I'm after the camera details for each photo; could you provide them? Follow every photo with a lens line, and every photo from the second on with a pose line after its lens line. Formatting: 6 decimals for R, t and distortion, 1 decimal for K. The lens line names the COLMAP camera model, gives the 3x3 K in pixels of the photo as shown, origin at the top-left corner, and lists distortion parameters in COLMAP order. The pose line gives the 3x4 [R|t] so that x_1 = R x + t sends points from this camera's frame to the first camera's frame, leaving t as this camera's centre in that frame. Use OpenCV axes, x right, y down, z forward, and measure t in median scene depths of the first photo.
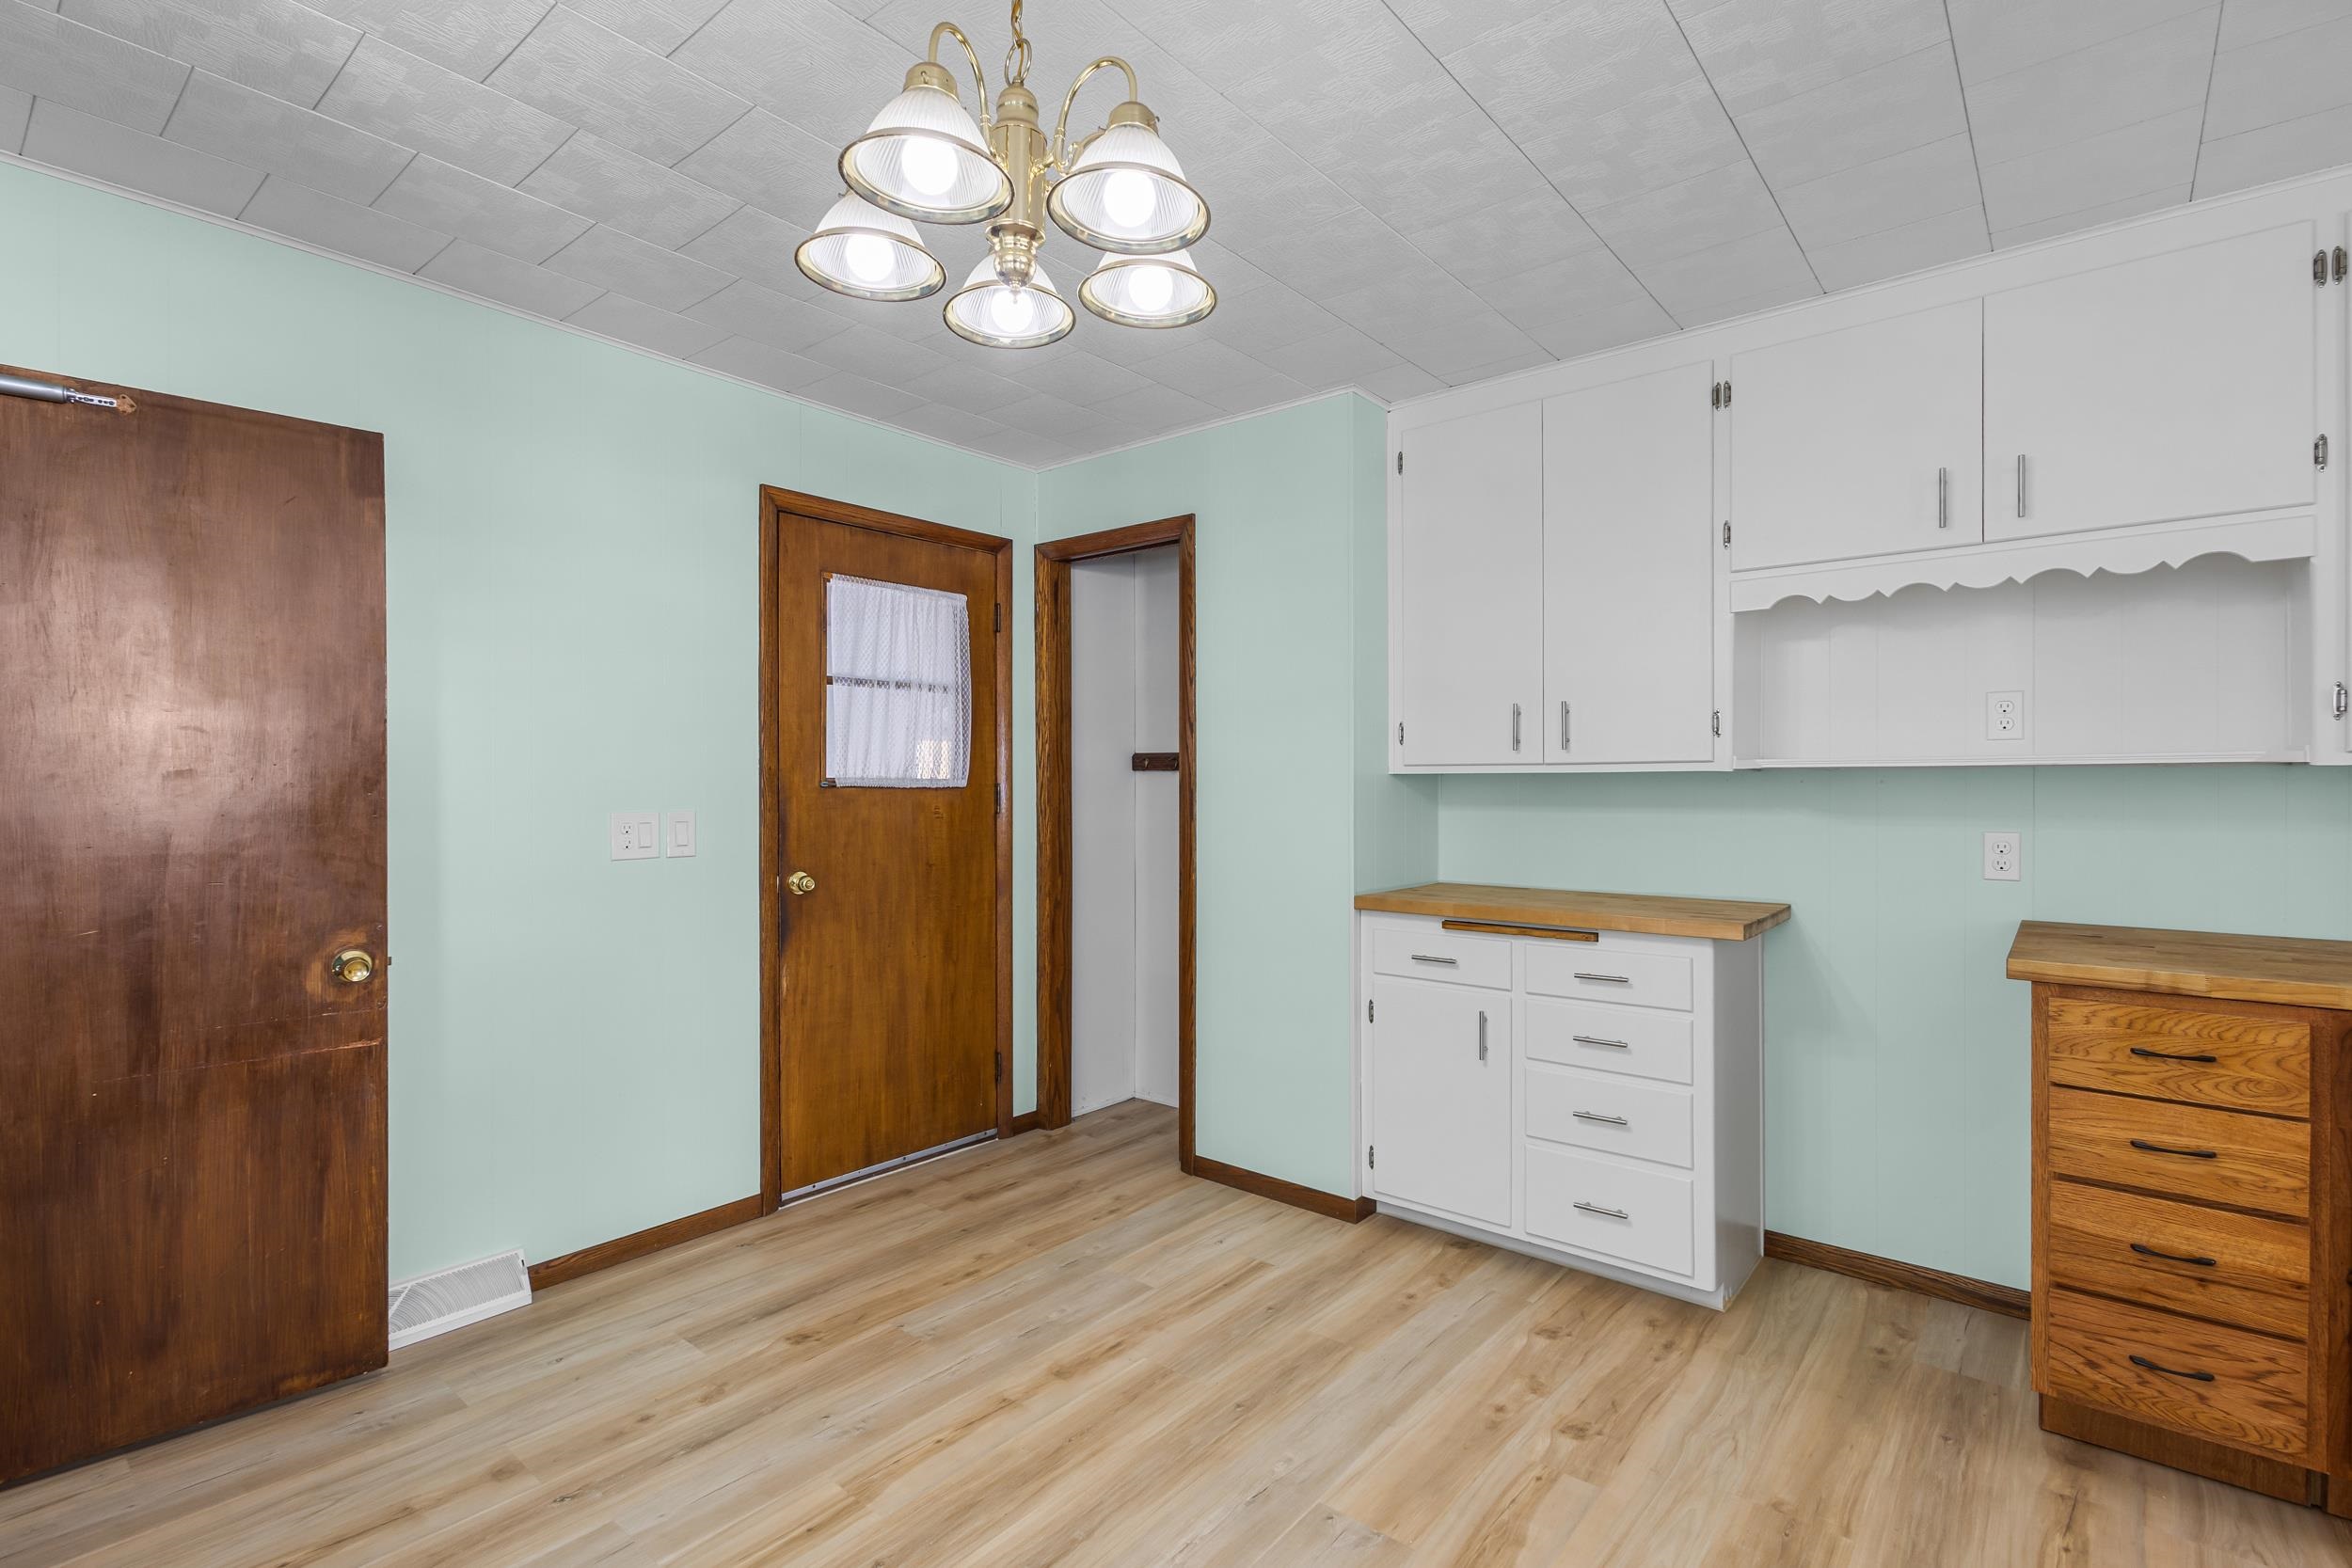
lens RADIAL K [[1085.8, 0, 1170.2], [0, 1085.8, 784.3], [0, 0, 1]] dist [0.003174, -0.001241]
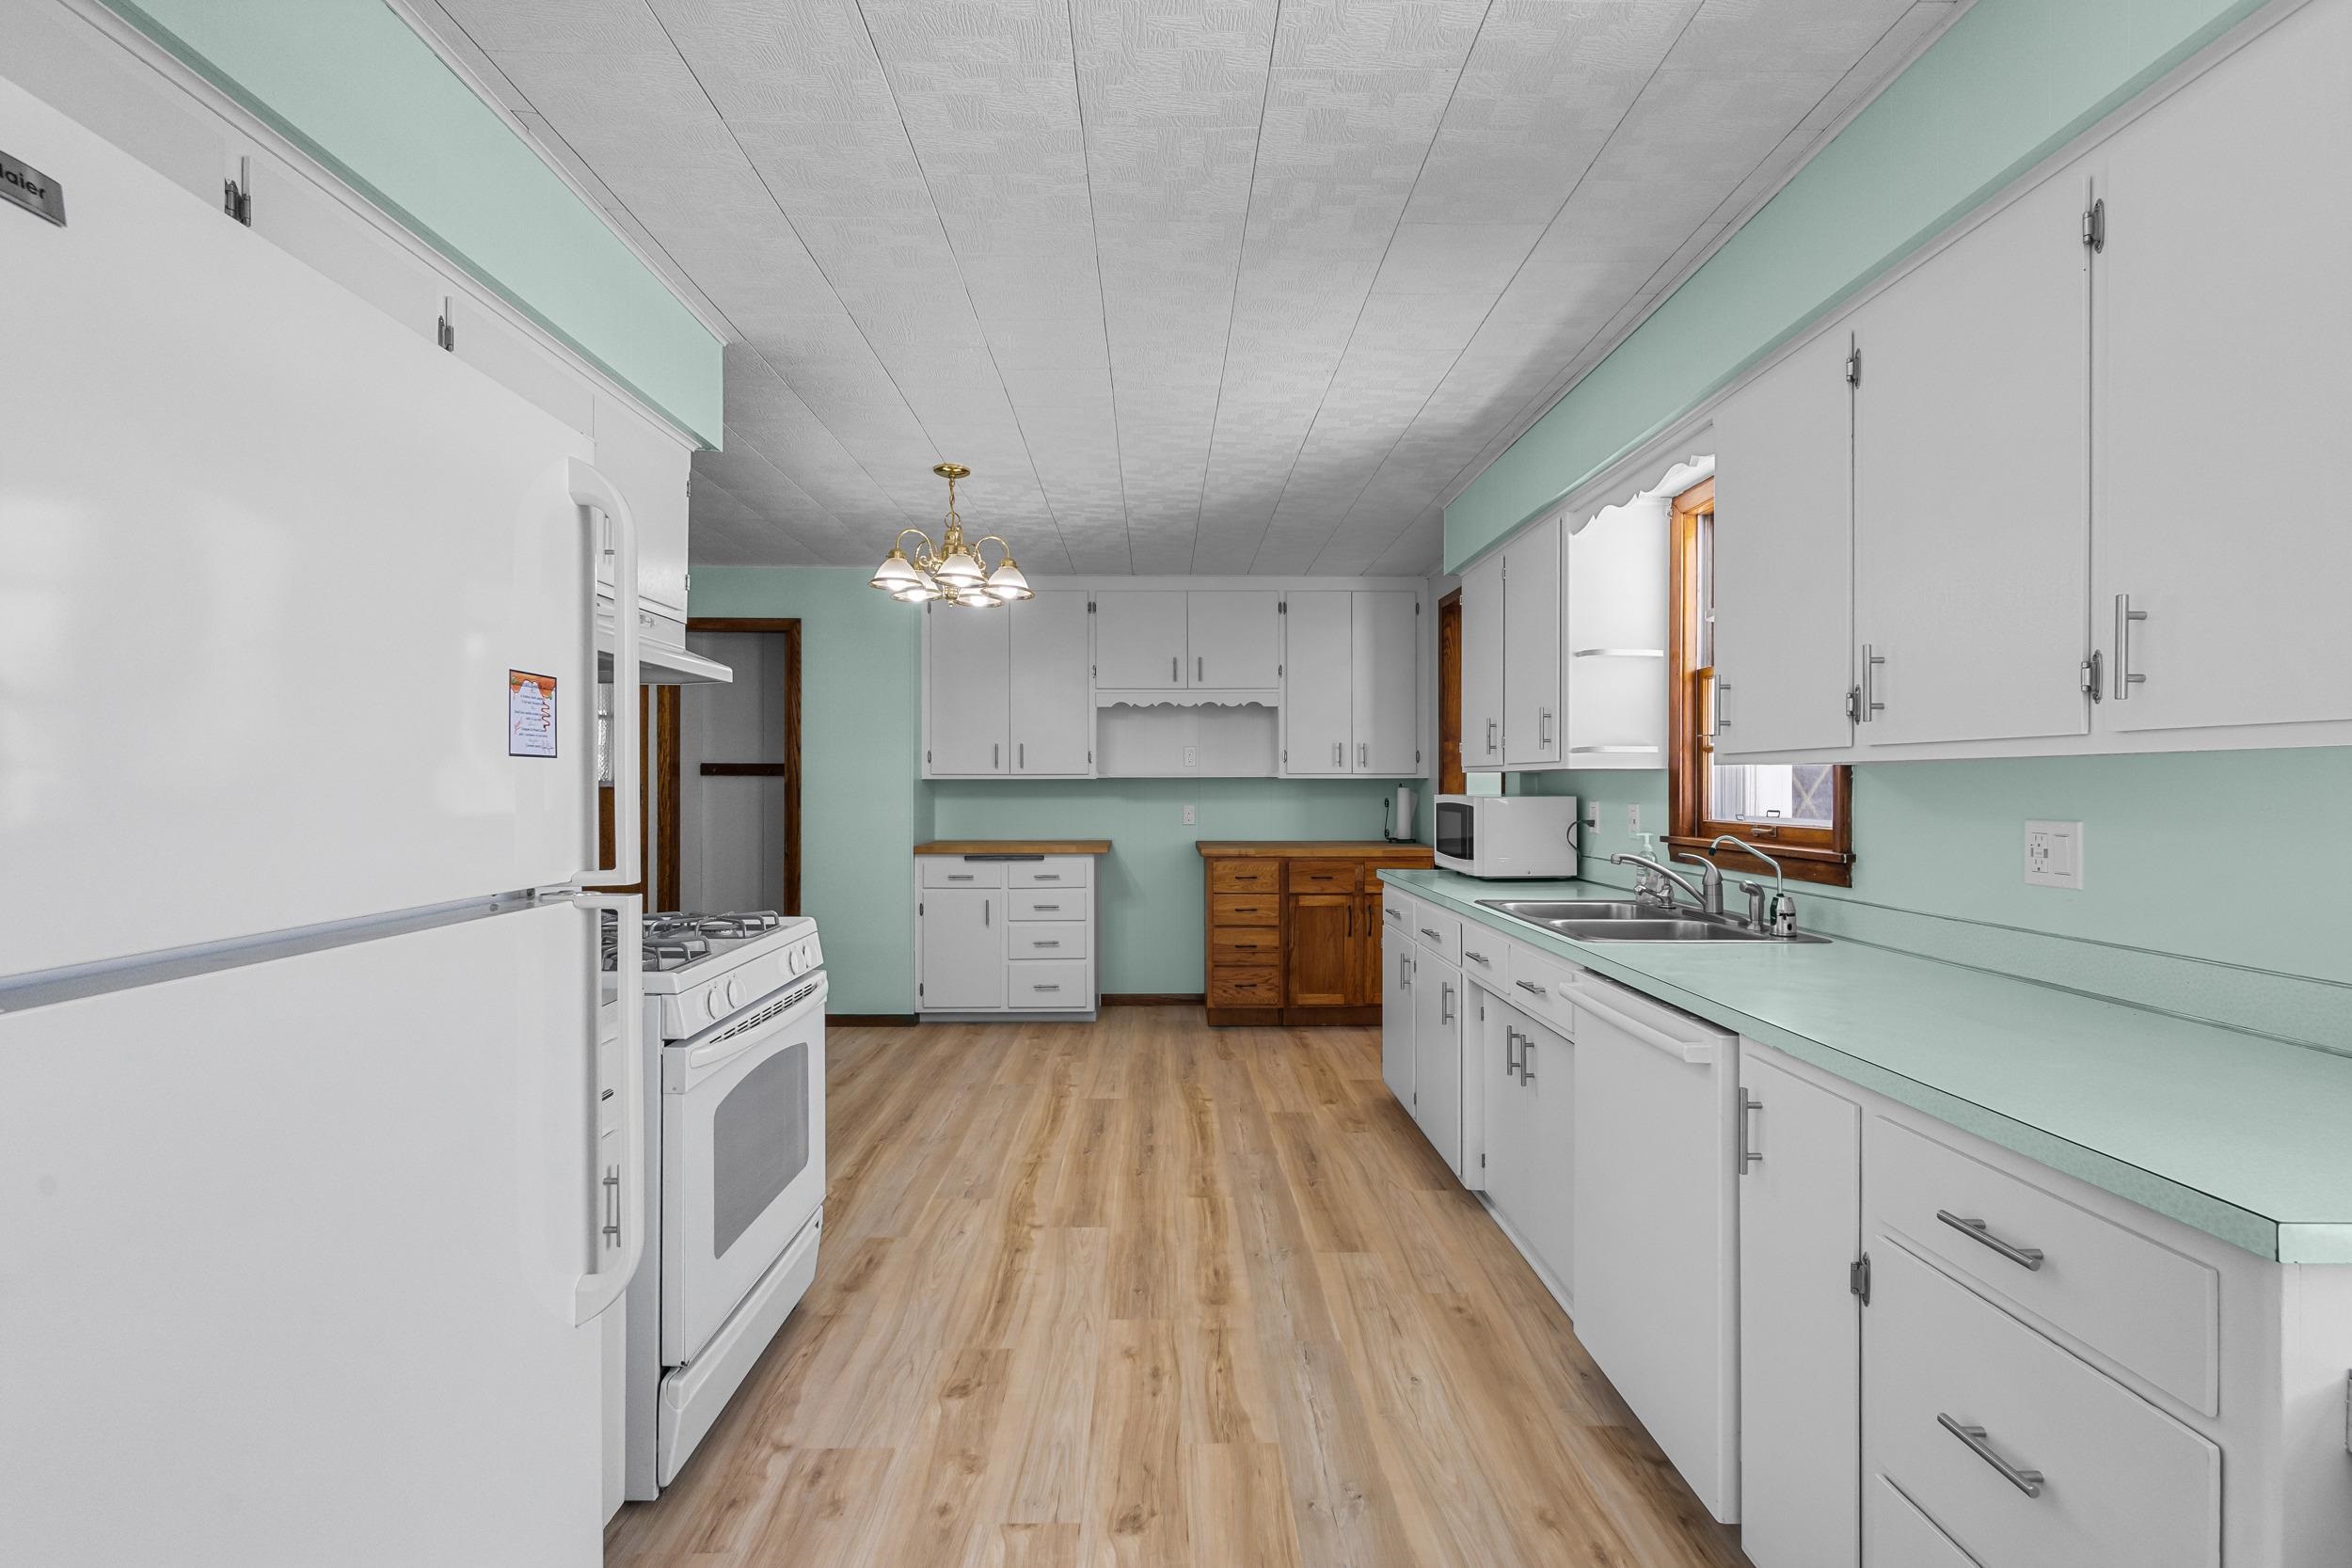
lens RADIAL K [[1085.8, 0, 1170.2], [0, 1085.8, 784.3], [0, 0, 1]] dist [0.003174, -0.001241]
pose [[0.747914, -0.000547, 0.663795, -0.833056], [0.000676, 1.000000, 0.000061, -0.001345], [-0.663795, 0.000403, 0.747915, -0.746842]]
